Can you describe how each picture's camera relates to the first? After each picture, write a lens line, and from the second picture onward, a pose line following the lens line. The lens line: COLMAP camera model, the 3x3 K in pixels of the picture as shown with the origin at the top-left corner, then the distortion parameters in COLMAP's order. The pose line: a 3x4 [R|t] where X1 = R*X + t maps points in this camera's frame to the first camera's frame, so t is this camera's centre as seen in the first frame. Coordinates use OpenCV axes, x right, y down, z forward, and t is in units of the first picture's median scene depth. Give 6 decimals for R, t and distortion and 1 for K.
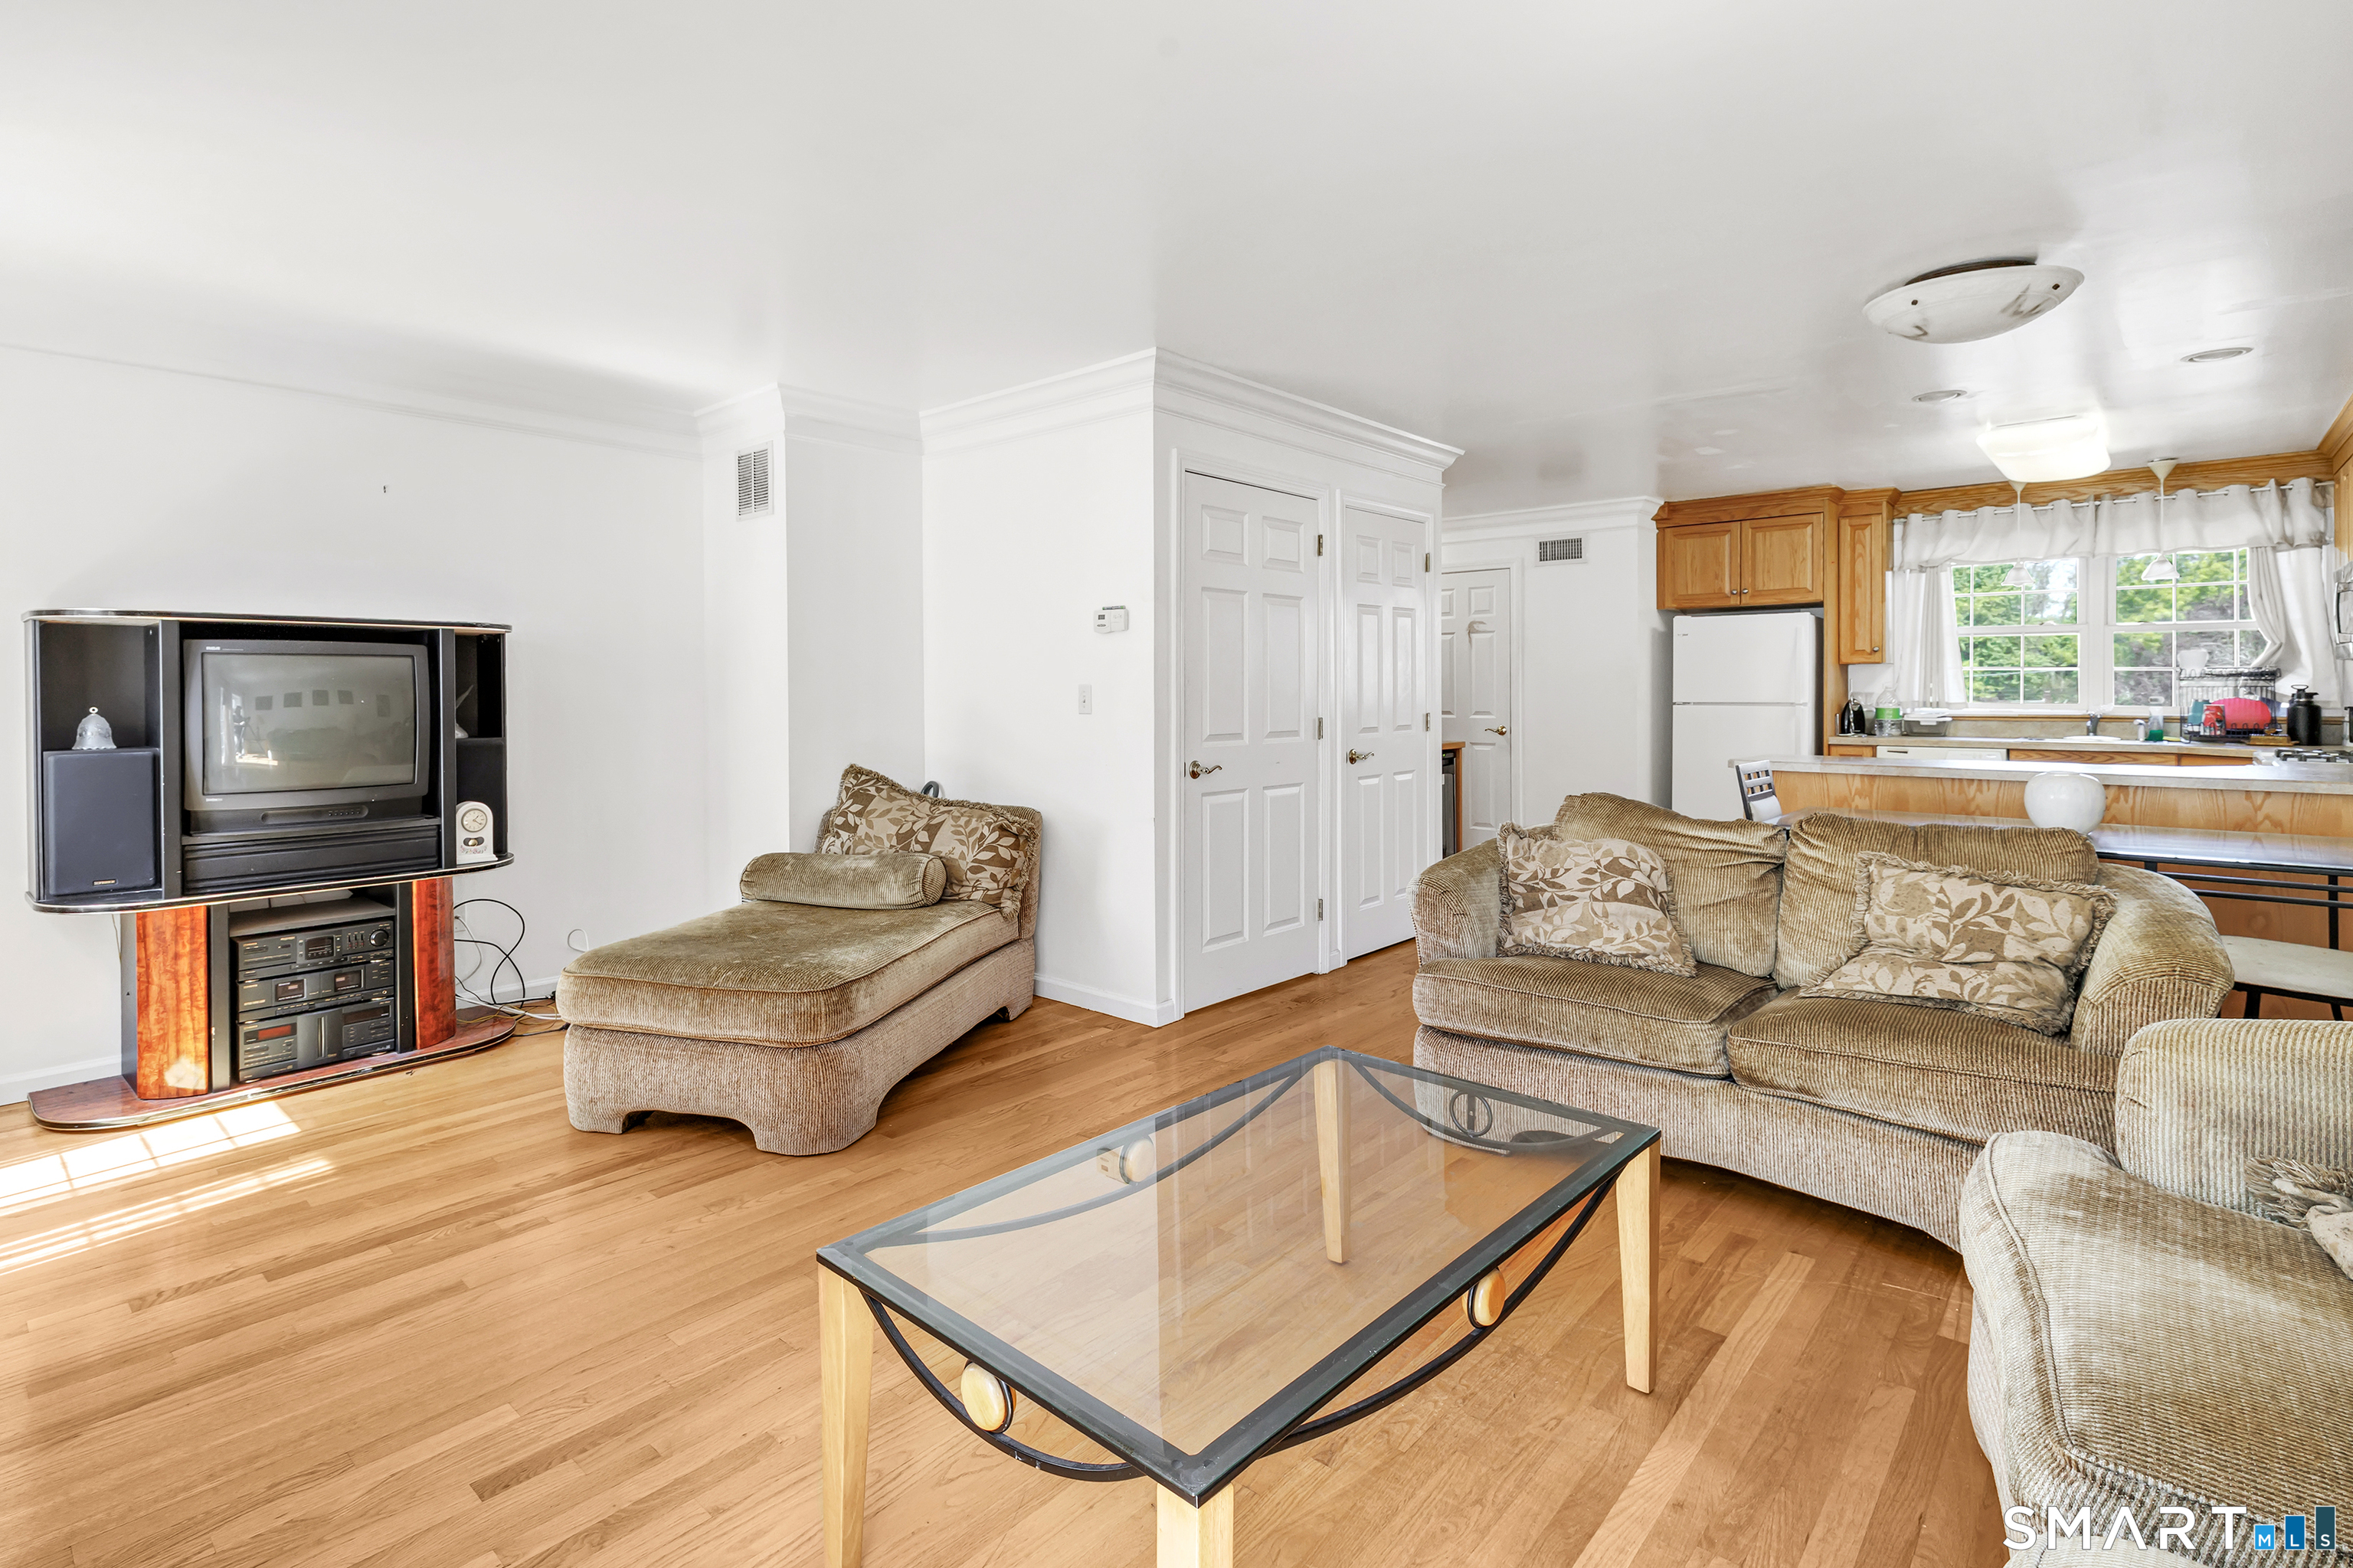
lens RADIAL K [[1170.2, 0, 1108.3], [0, 1170.2, 685.7], [0, 0, 1]] dist [0.007488, 0.001714]
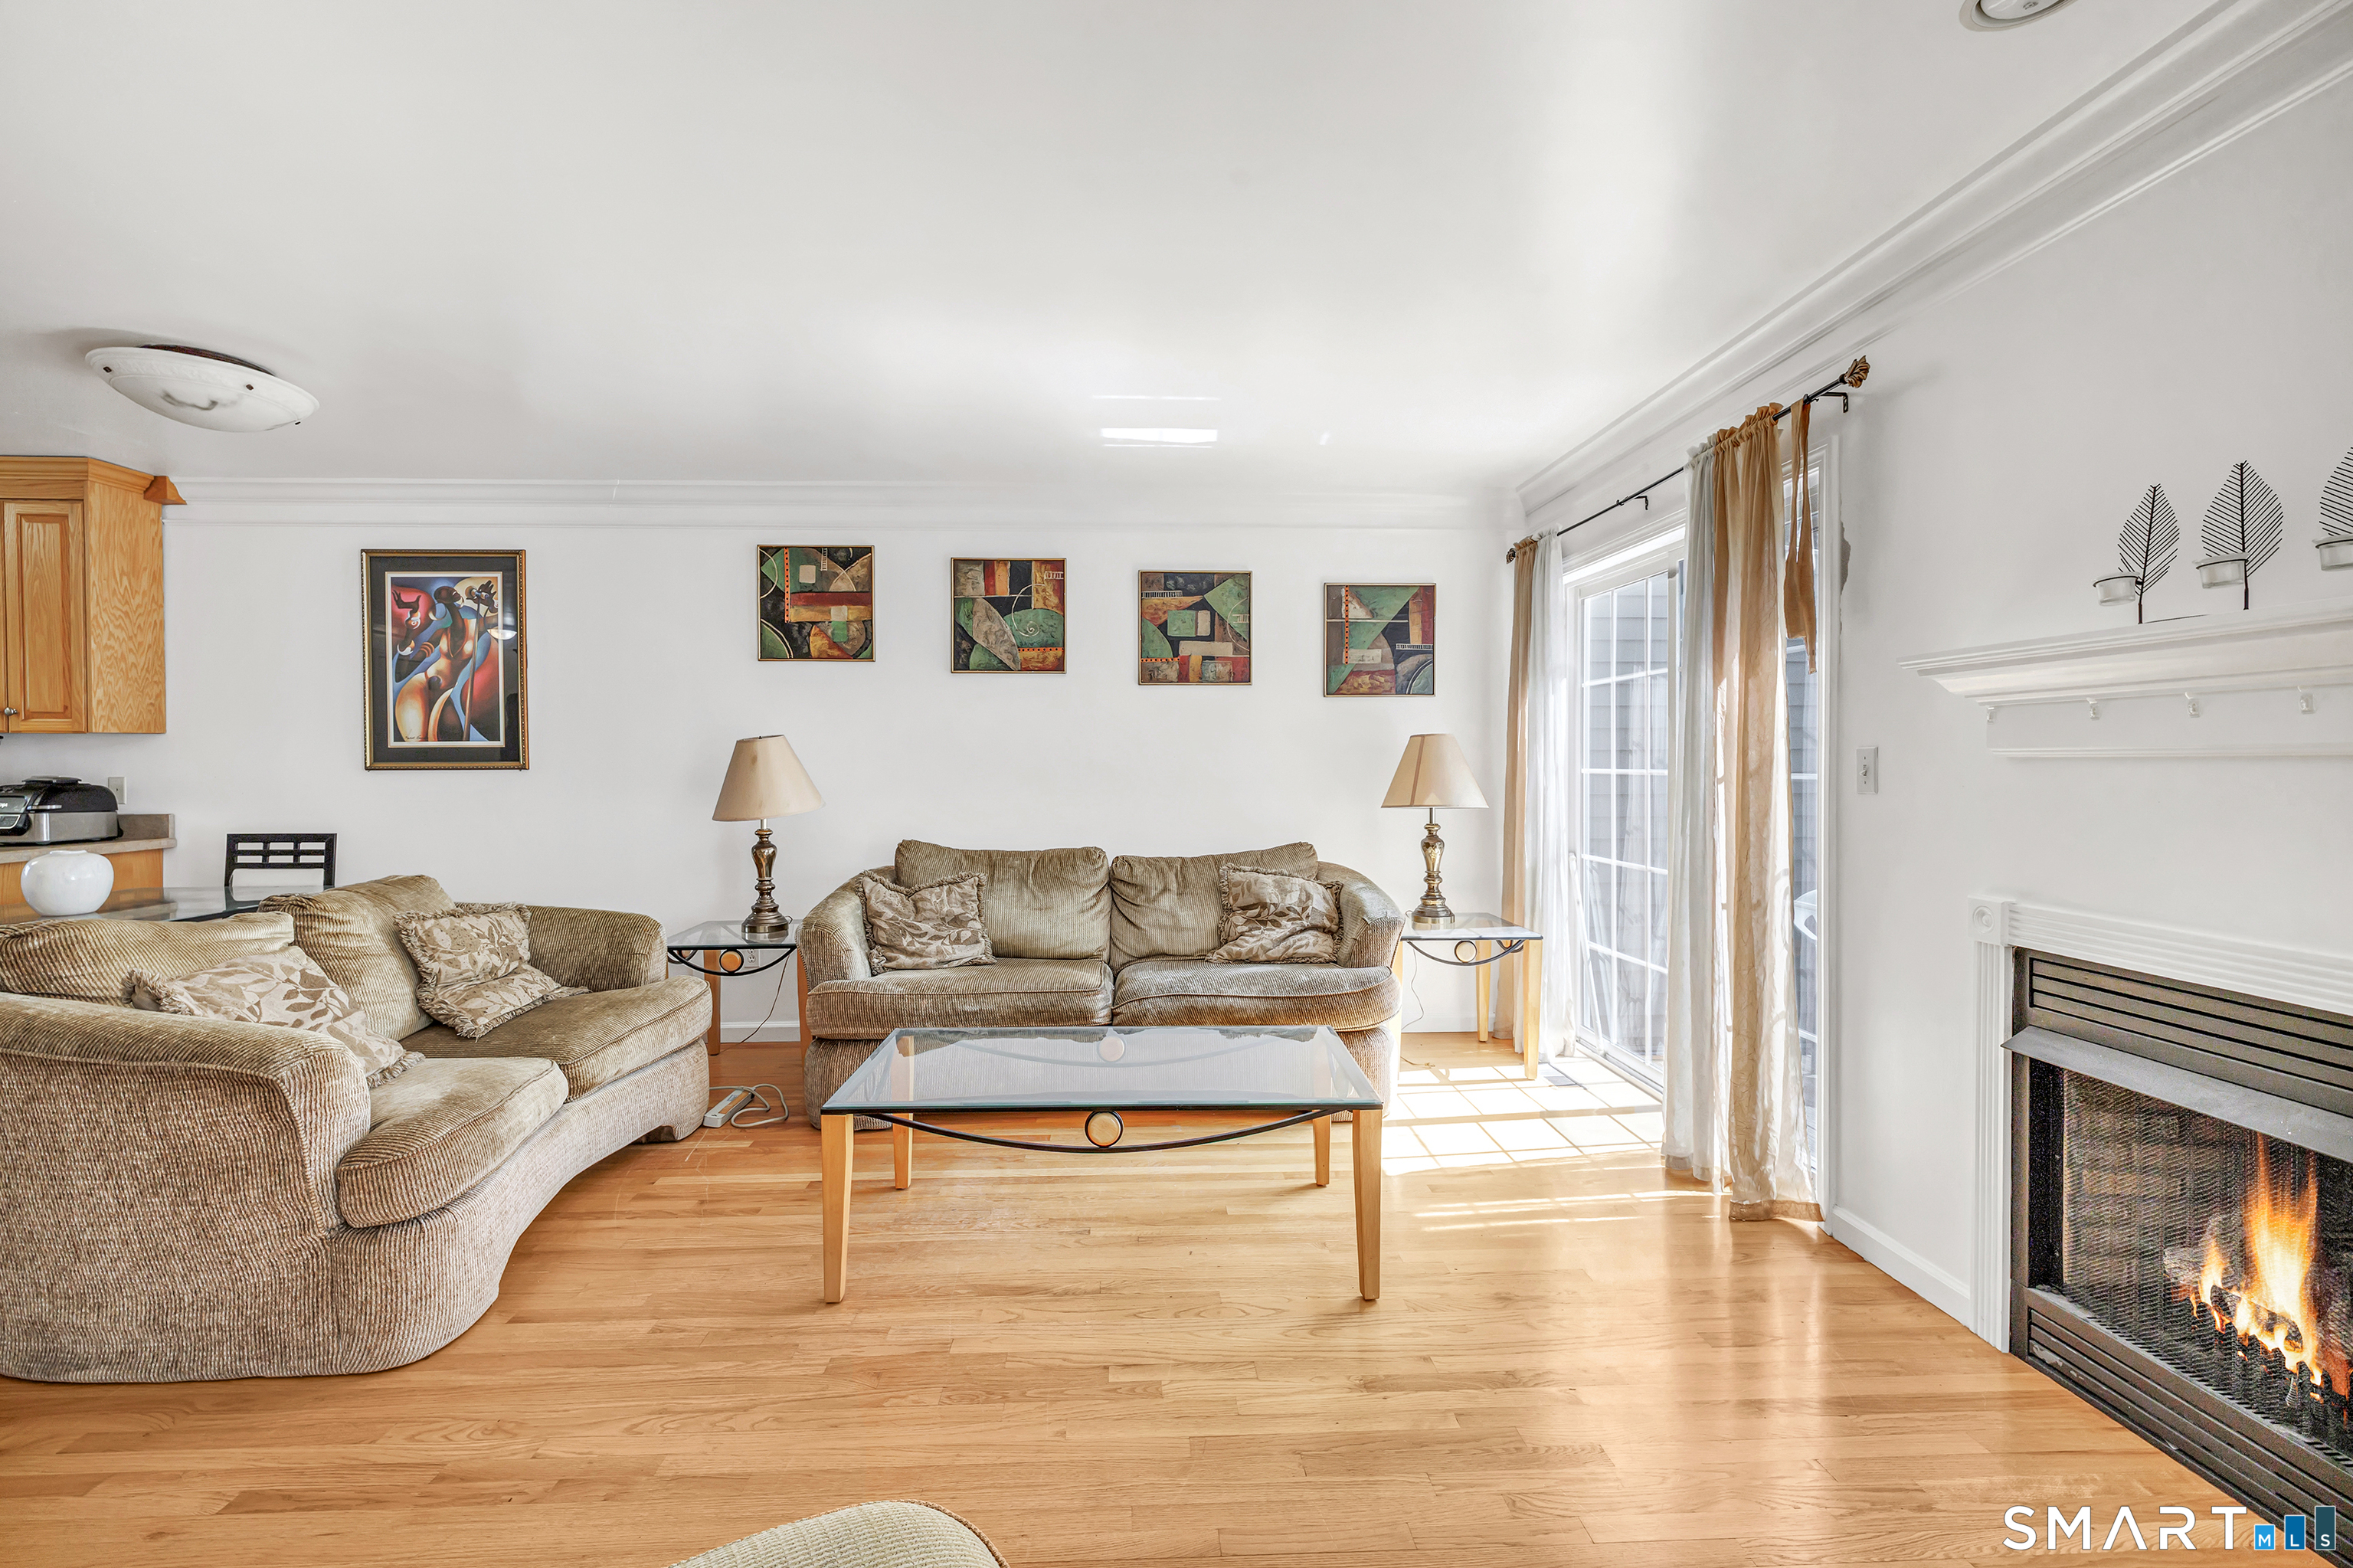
lens RADIAL K [[1069.2, 0, 1102.0], [0, 1069.2, 759.4], [0, 0, 1]] dist [-0.001145, 0.001789]
pose [[-0.723322, 0.008051, 0.690464, -0.389190], [0.002343, 0.999955, -0.009205, 0.005109], [-0.690507, -0.005040, -0.723308, 0.923811]]
